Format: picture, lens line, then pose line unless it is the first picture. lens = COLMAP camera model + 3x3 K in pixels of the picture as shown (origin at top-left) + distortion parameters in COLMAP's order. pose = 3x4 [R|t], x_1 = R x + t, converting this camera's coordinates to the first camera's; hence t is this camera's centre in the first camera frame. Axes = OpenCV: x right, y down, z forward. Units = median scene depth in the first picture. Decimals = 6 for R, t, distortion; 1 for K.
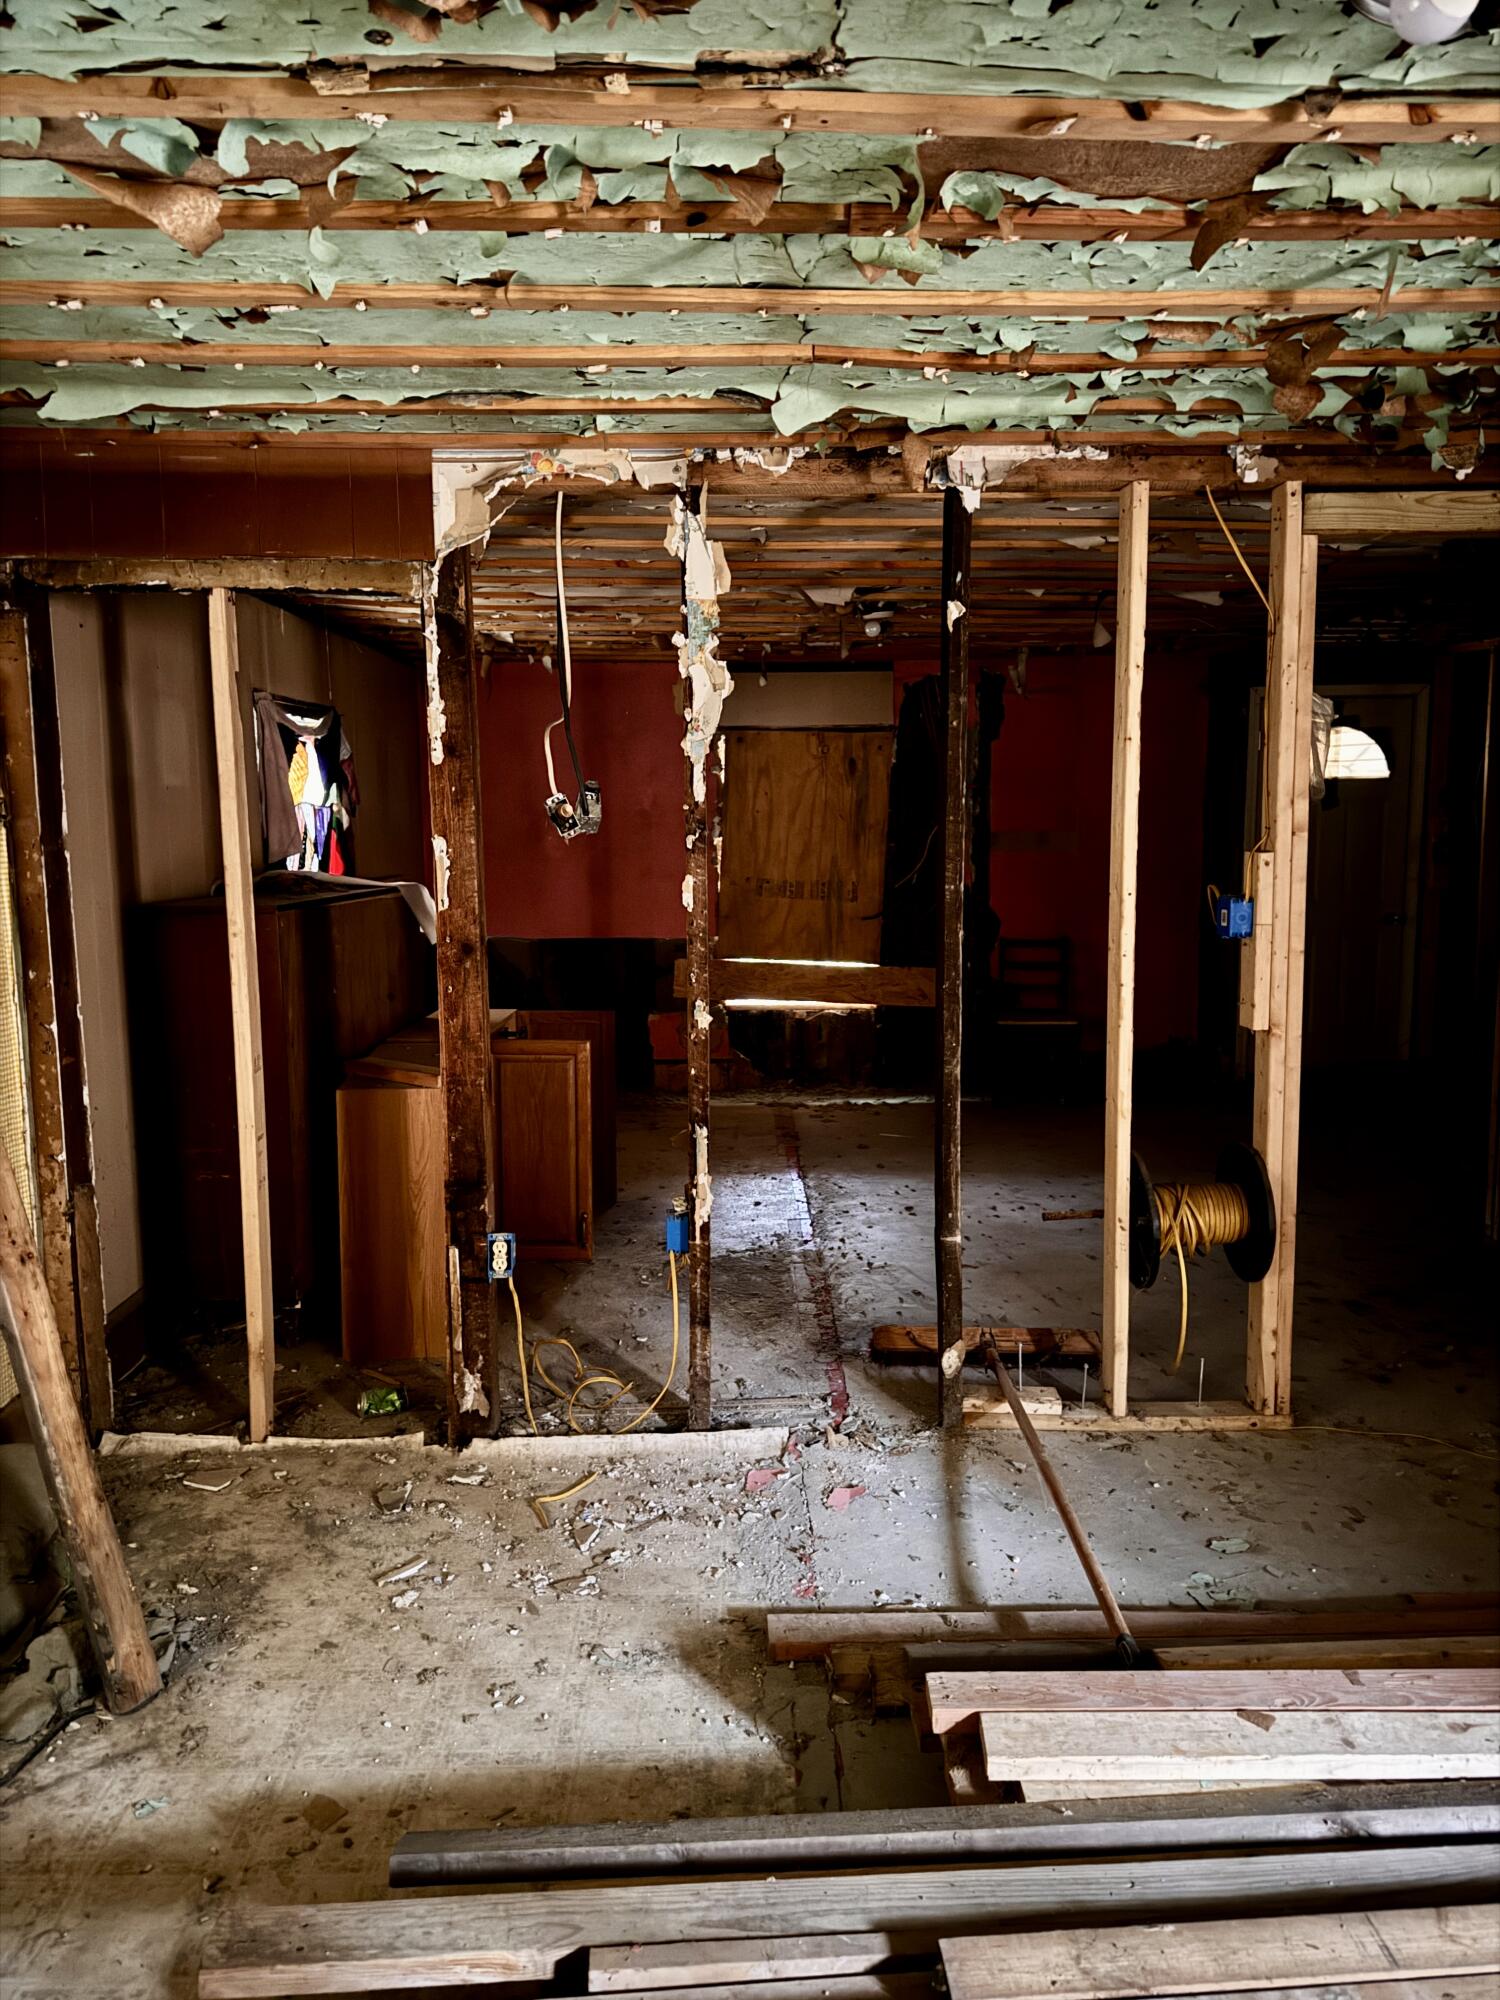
lens RADIAL K [[1396.8, 0, 680.8], [0, 1396.8, 998.8], [0, 0, 1]] dist [0.079652, -0.087868]
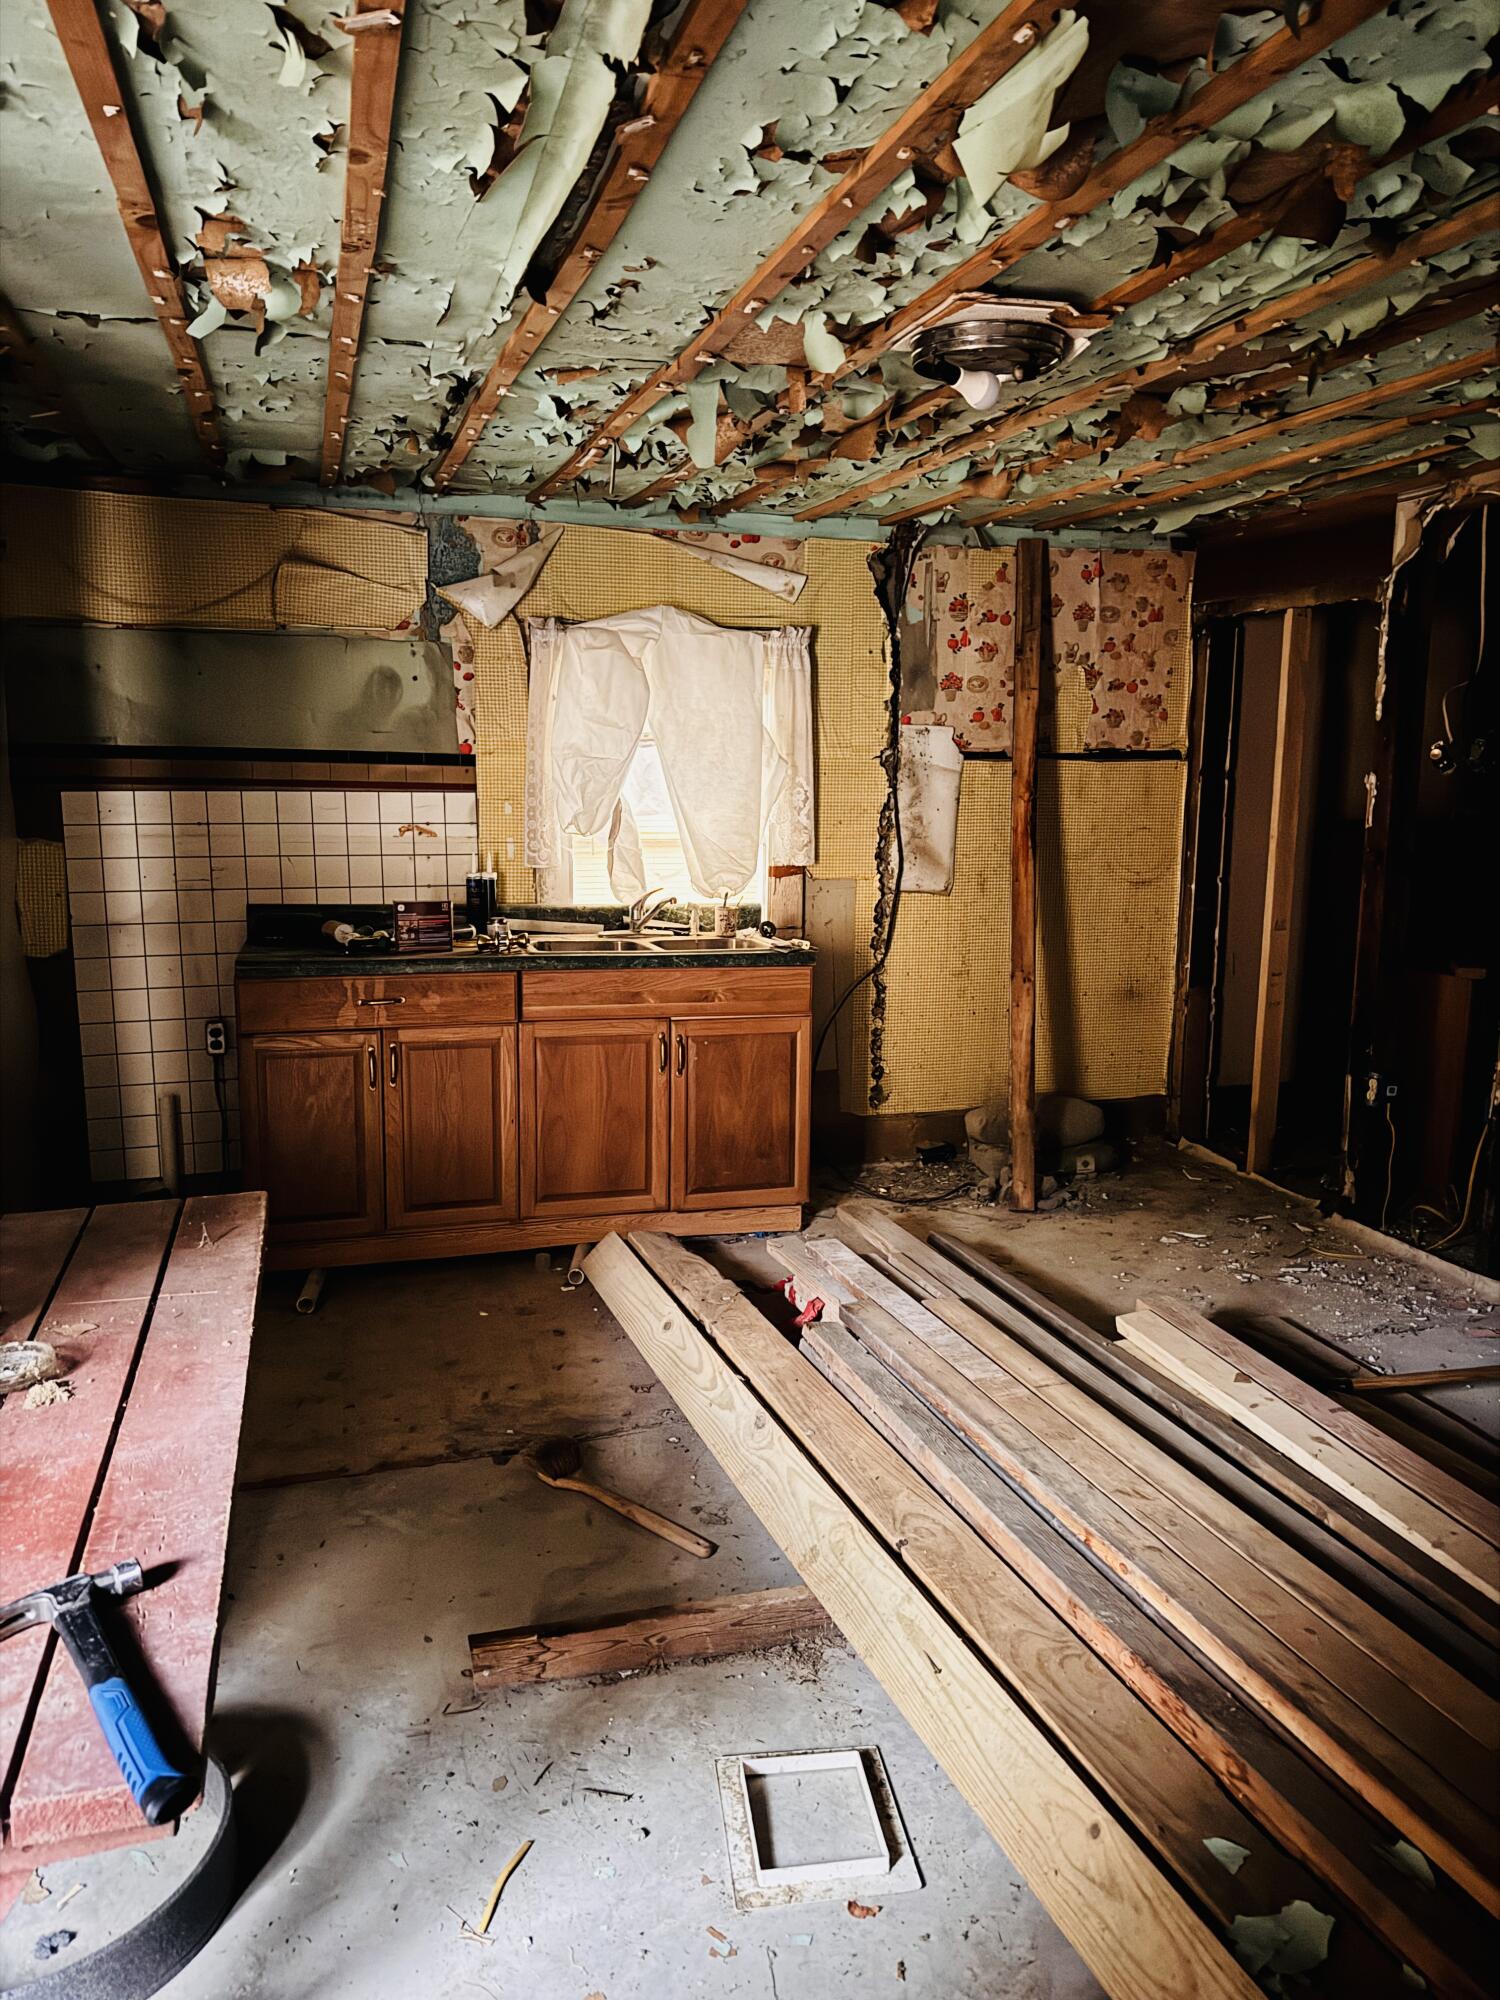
lens RADIAL K [[1396.8, 0, 680.8], [0, 1396.8, 998.8], [0, 0, 1]] dist [0.079652, -0.087868]
pose [[0.242026, 0.172736, -0.954770, 1.103661], [-0.115384, 0.982167, 0.148443, -0.030180], [0.963385, 0.074238, 0.257641, 0.004519]]
